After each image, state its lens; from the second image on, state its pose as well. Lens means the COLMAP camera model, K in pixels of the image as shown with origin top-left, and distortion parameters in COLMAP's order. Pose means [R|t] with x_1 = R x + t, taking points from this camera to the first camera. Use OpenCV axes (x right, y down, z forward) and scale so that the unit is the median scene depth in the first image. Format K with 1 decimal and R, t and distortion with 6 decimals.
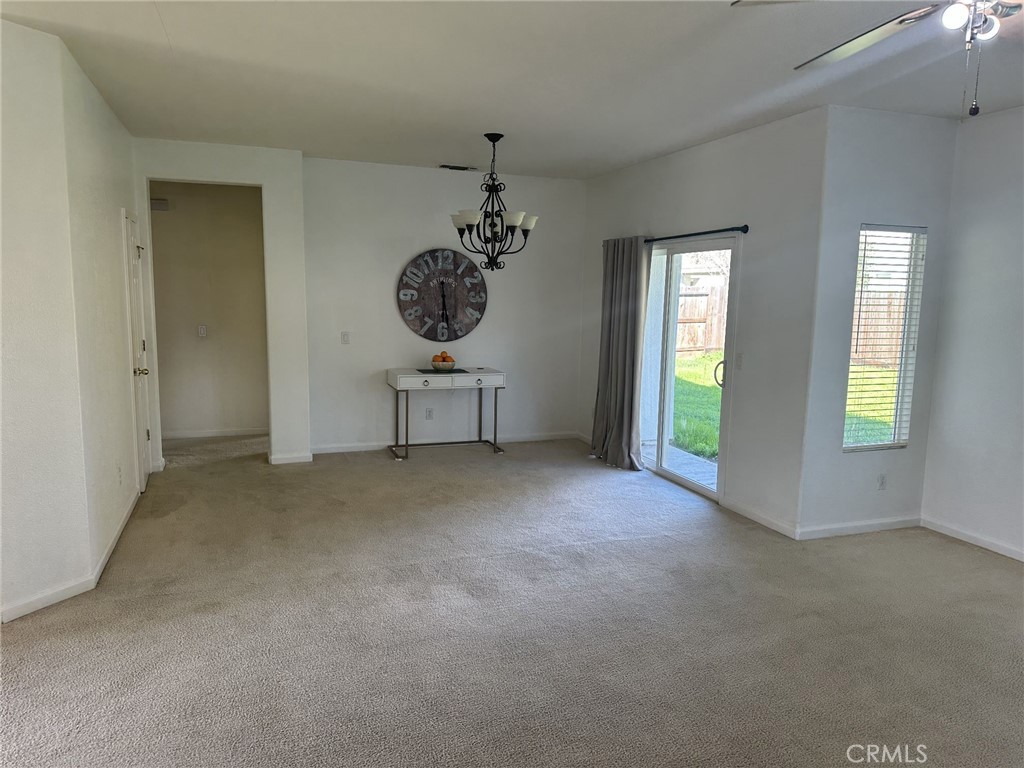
lens RADIAL K [[720.5, 0, 505.3], [0, 720.5, 388.8], [0, 0, 1]] dist [0.164999, -0.300318]
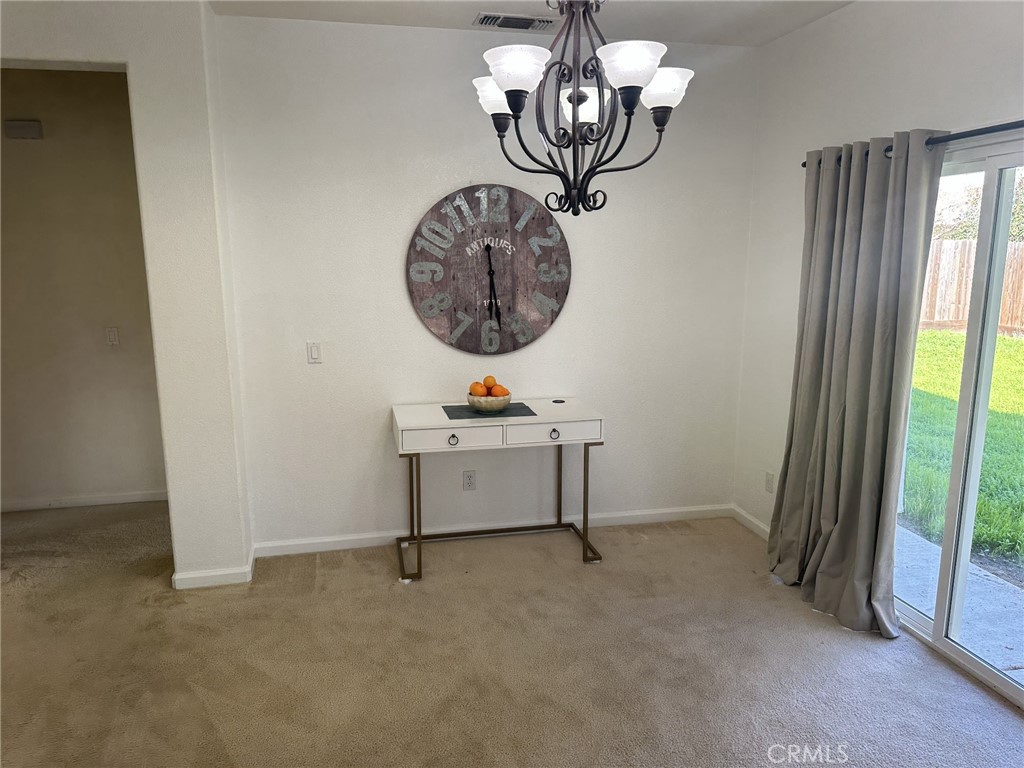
lens RADIAL K [[720.5, 0, 505.3], [0, 720.5, 388.8], [0, 0, 1]] dist [0.164999, -0.300318]
pose [[0.991503, 0.001680, -0.130073, -0.002907], [0.004757, 0.998780, 0.049161, -0.067785], [0.129997, -0.049362, 0.990285, 0.458833]]
